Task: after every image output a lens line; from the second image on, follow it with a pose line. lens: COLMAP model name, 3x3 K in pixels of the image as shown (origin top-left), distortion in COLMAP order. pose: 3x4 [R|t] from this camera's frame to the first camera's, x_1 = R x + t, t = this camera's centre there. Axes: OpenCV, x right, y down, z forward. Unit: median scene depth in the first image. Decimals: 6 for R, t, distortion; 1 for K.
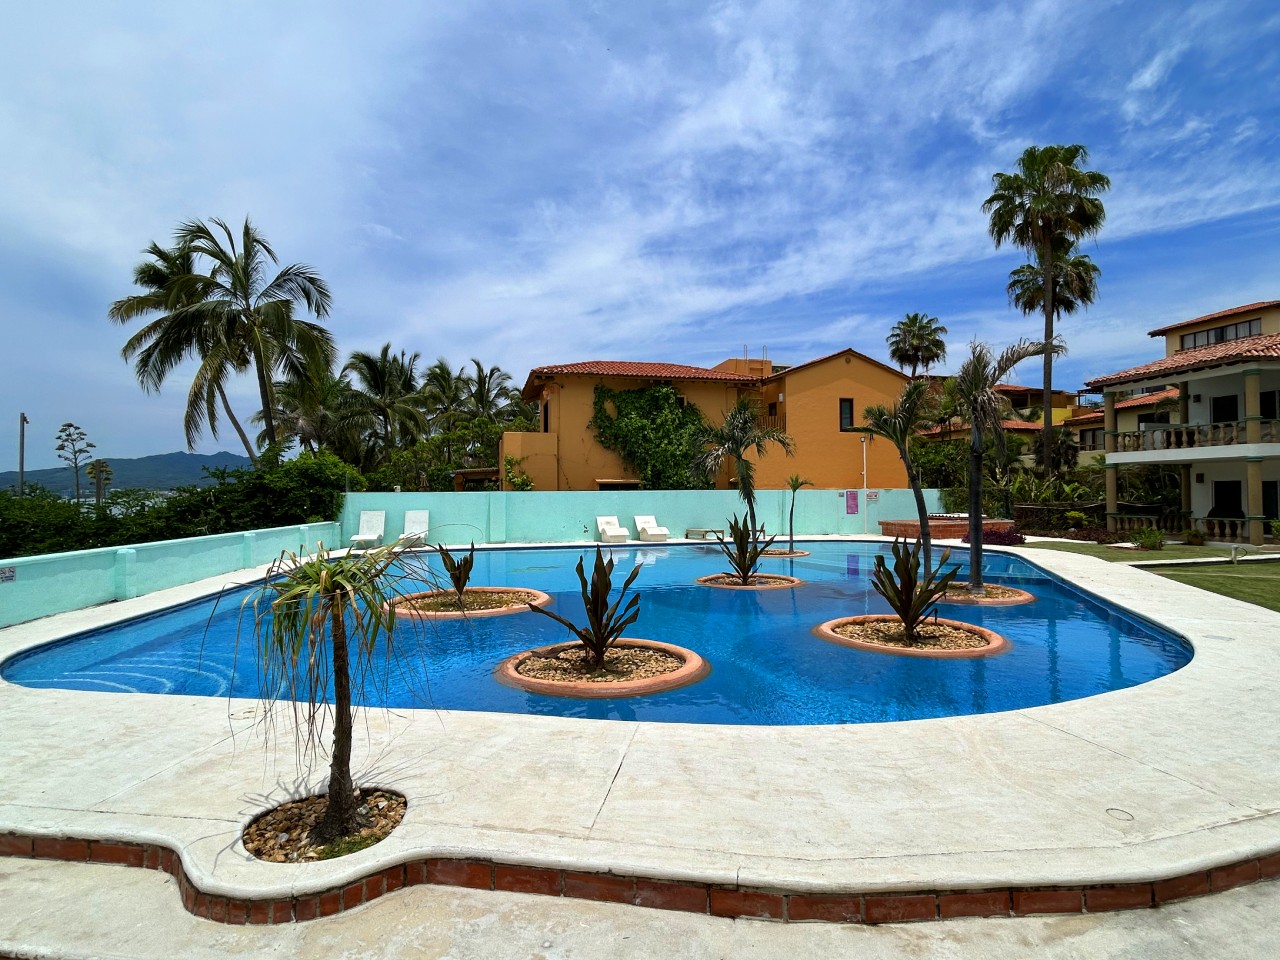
lens RADIAL K [[634.7, 0, 640.7], [0, 634.7, 479.4], [0, 0, 1]] dist [0.001875, 0.000173]
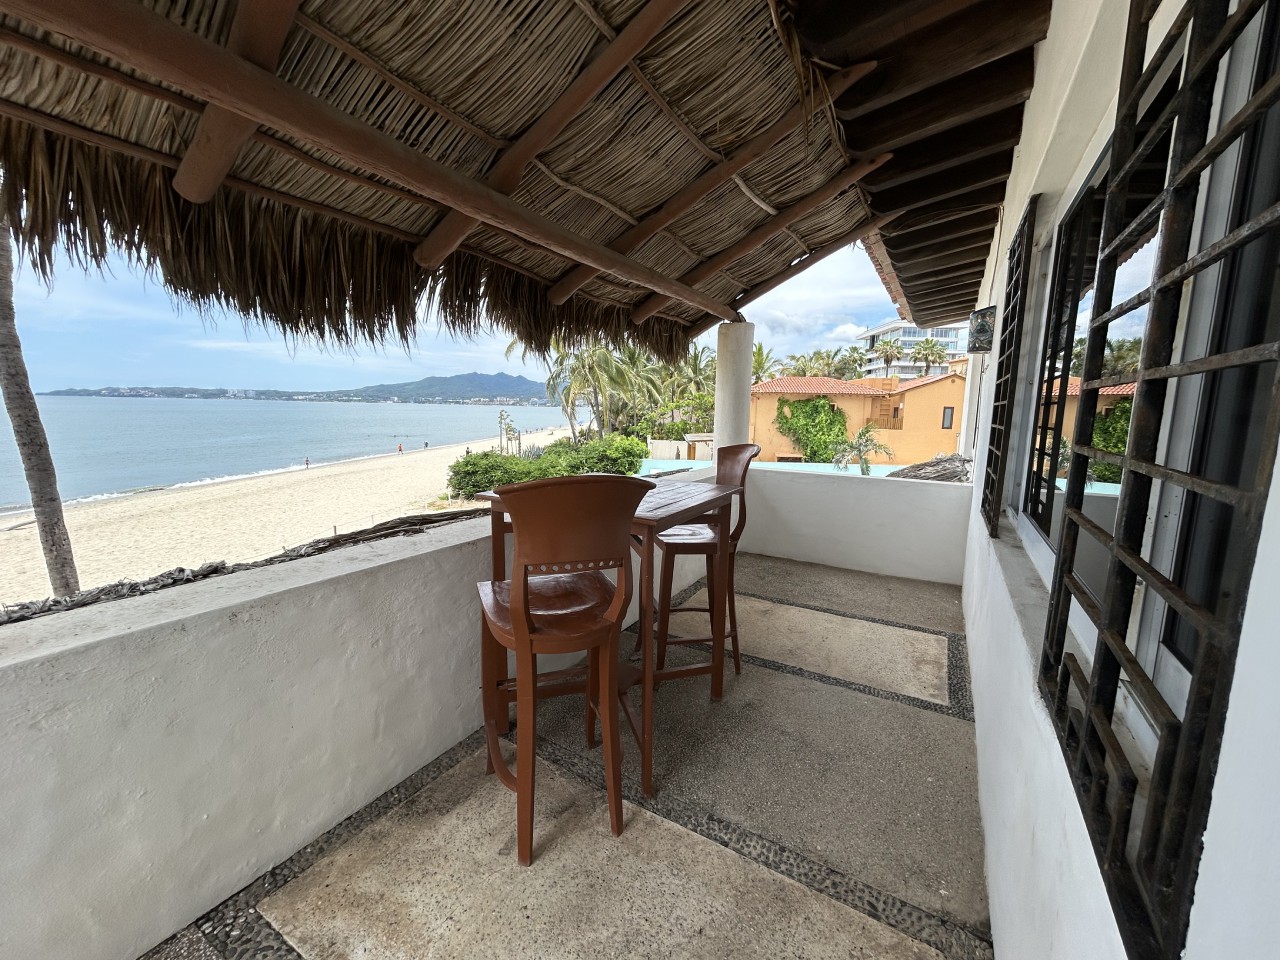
lens RADIAL K [[511.9, 0, 641.5], [0, 511.9, 480.3], [0, 0, 1]] dist [0.002683, 0.000834]
pose [[0.952127, 0.065221, -0.298664, 0.001405], [-0.013931, 0.985218, 0.170736, -0.158221], [0.305385, -0.158402, 0.938961, -0.417554]]
